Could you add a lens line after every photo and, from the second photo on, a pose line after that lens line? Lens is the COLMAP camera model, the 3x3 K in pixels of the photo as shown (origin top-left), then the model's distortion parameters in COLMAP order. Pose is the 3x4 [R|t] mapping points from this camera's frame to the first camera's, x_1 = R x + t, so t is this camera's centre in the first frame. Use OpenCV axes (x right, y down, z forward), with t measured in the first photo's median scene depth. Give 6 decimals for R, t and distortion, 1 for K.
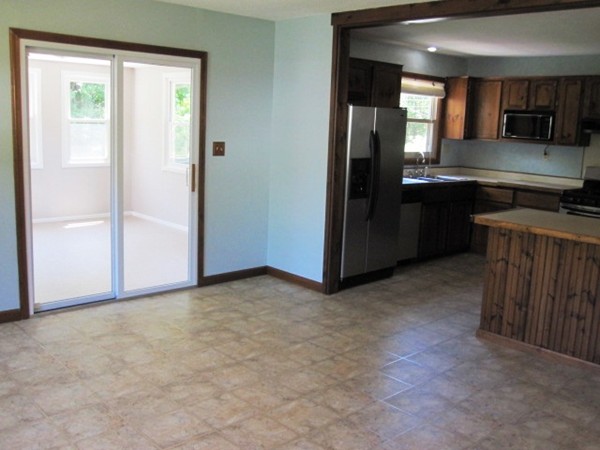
lens RADIAL K [[597.6, 0, 298.8], [0, 597.6, 224.9], [0, 0, 1]] dist [-0.054114, 0.000000]
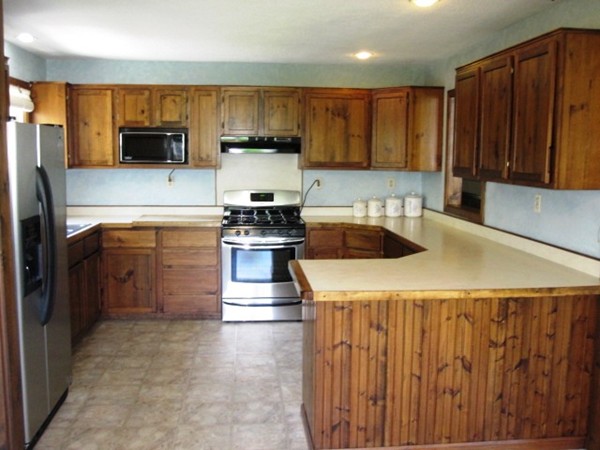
lens RADIAL K [[597.6, 0, 300.8], [0, 597.6, 225.7], [0, 0, 1]] dist [-0.054114, 0.000000]
pose [[0.610865, -0.130972, 0.780826, -0.207781], [0.152374, 0.987234, 0.046386, -0.115170], [-0.776933, 0.090642, 0.623024, 0.592041]]
